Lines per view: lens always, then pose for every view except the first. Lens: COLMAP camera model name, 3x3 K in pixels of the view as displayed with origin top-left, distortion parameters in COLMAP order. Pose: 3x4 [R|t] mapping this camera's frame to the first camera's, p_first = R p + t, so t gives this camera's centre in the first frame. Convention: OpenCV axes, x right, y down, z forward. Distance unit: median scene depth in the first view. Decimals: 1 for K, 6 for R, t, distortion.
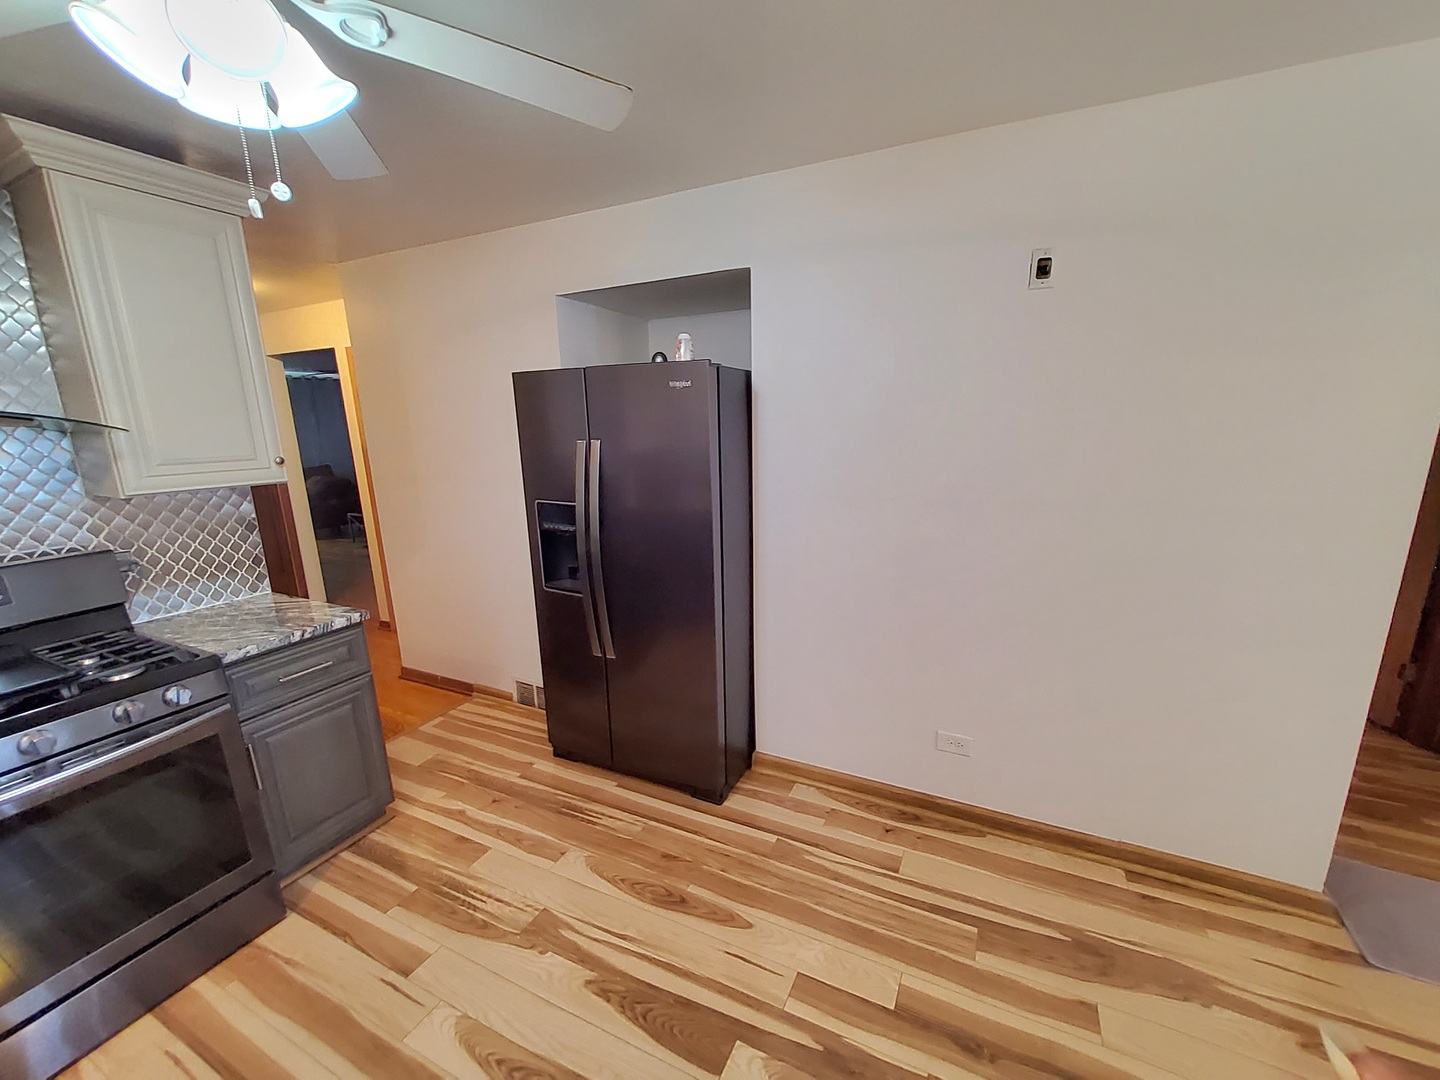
lens RADIAL K [[570.0, 0, 743.3], [0, 570.0, 551.8], [0, 0, 1]] dist [-0.000360, -0.003516]
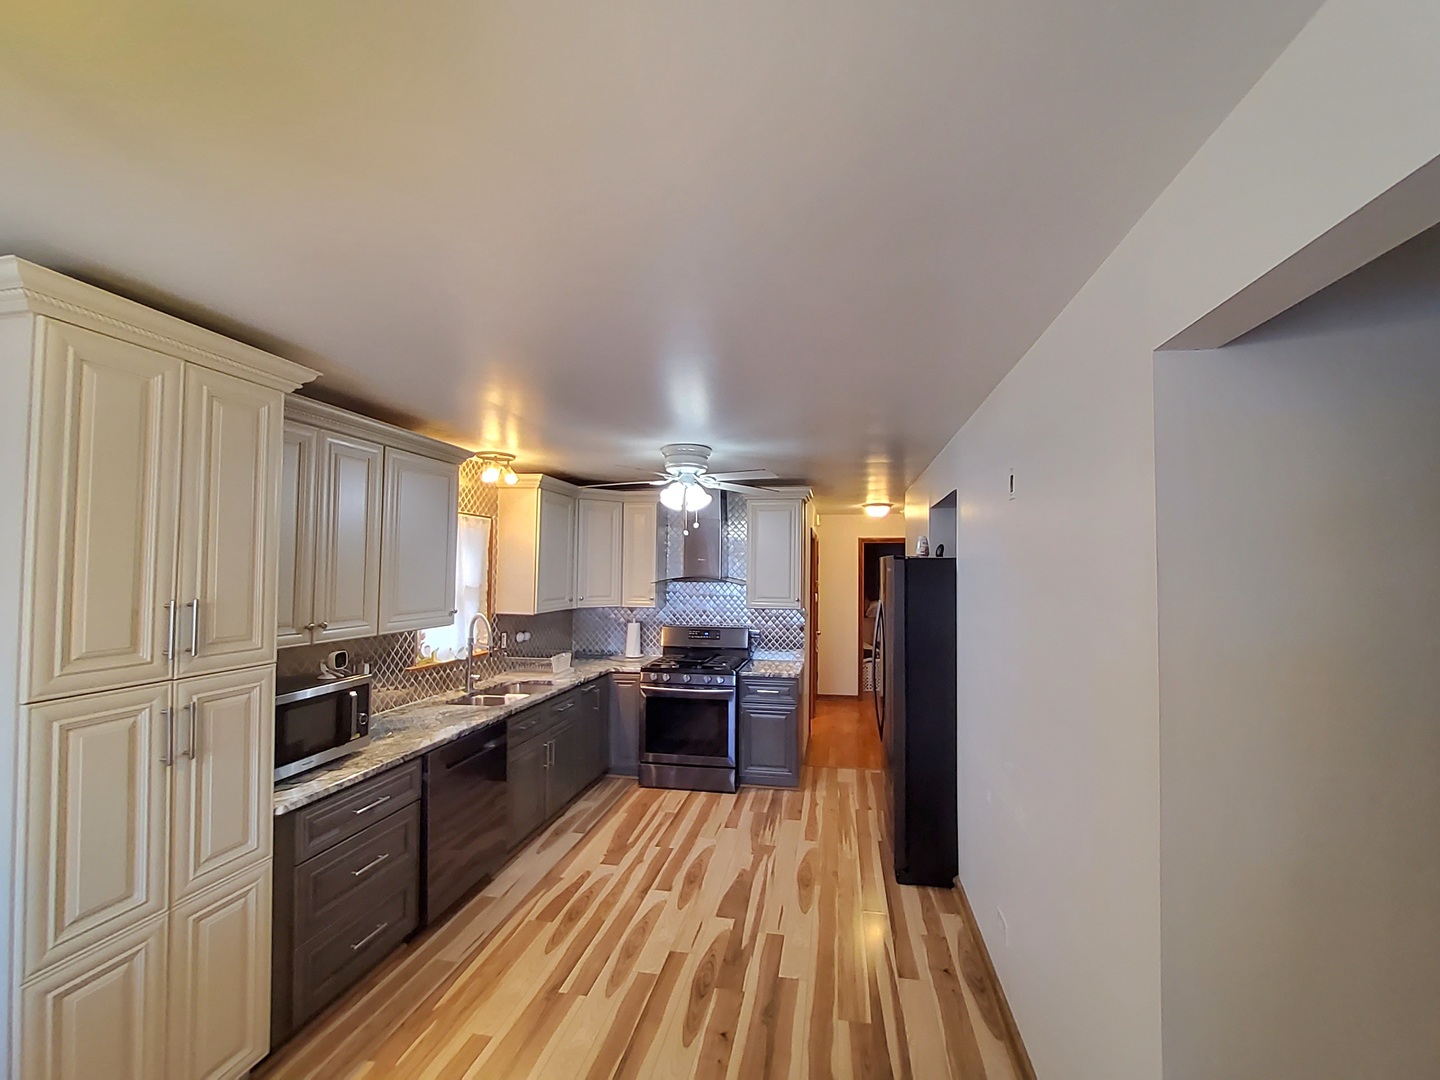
lens RADIAL K [[570.0, 0, 743.3], [0, 570.0, 551.8], [0, 0, 1]] dist [-0.000360, -0.003516]
pose [[0.266383, -0.016206, -0.963731, 1.408459], [-0.223213, 0.971641, -0.078037, -0.132871], [0.937665, 0.235906, 0.255212, 0.204466]]
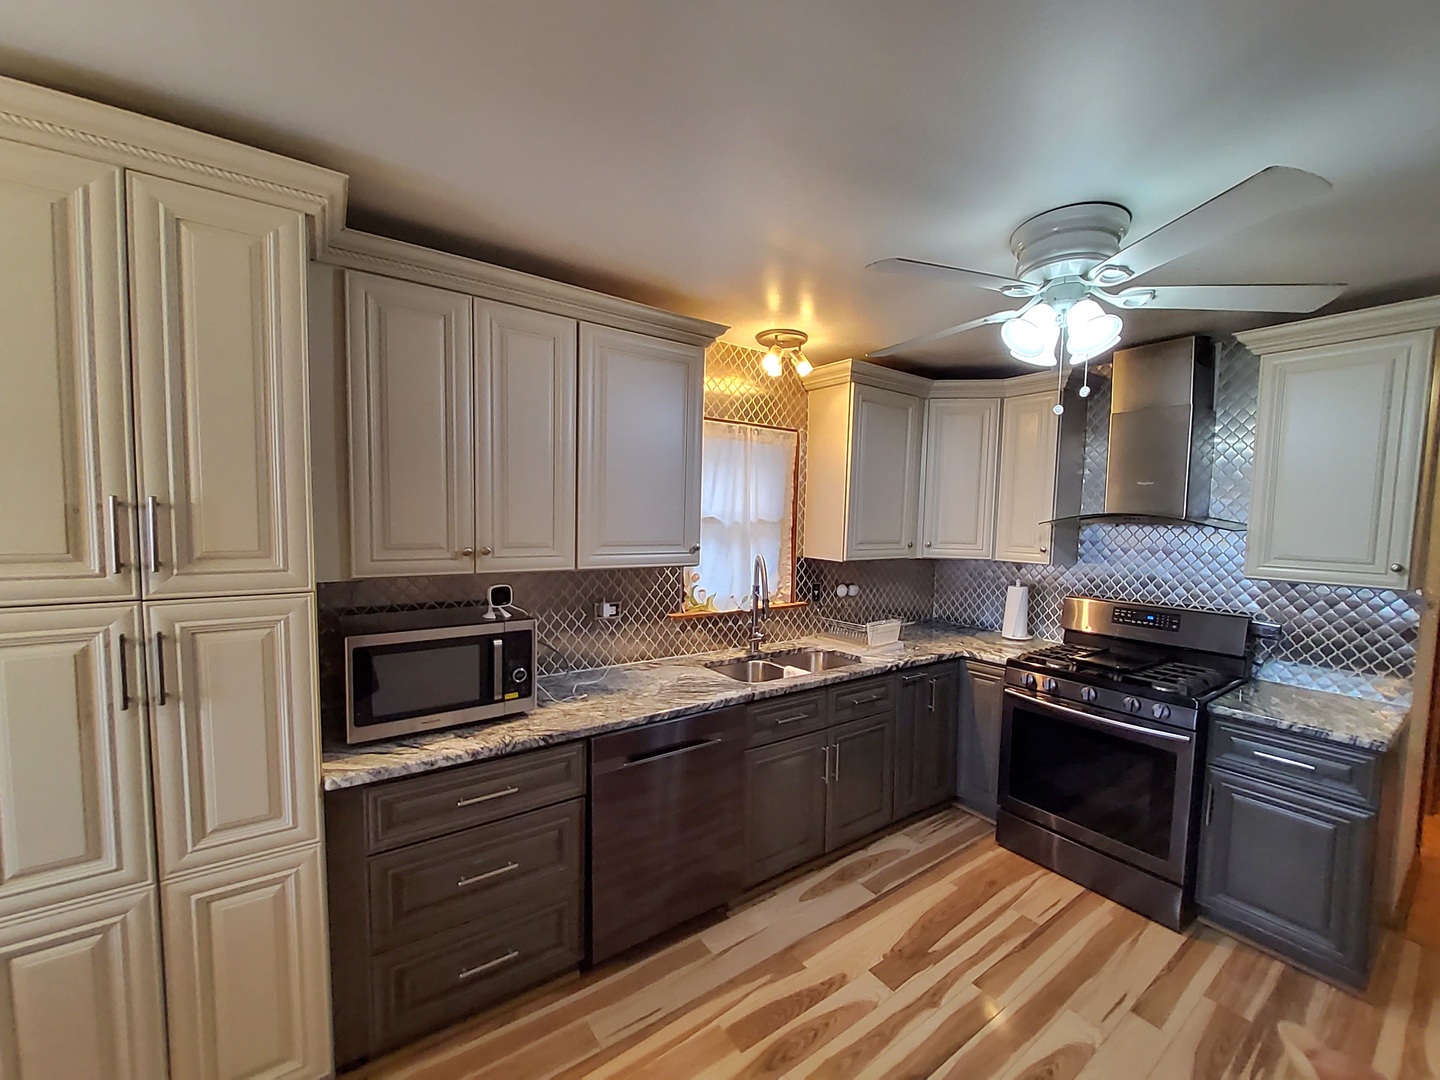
lens RADIAL K [[570.0, 0, 743.3], [0, 570.0, 551.8], [0, 0, 1]] dist [-0.000360, -0.003516]
pose [[-0.484256, 0.055623, -0.873157, 0.607170], [-0.208754, 0.961809, 0.177046, -0.137356], [0.849658, 0.268011, -0.454150, 0.534209]]
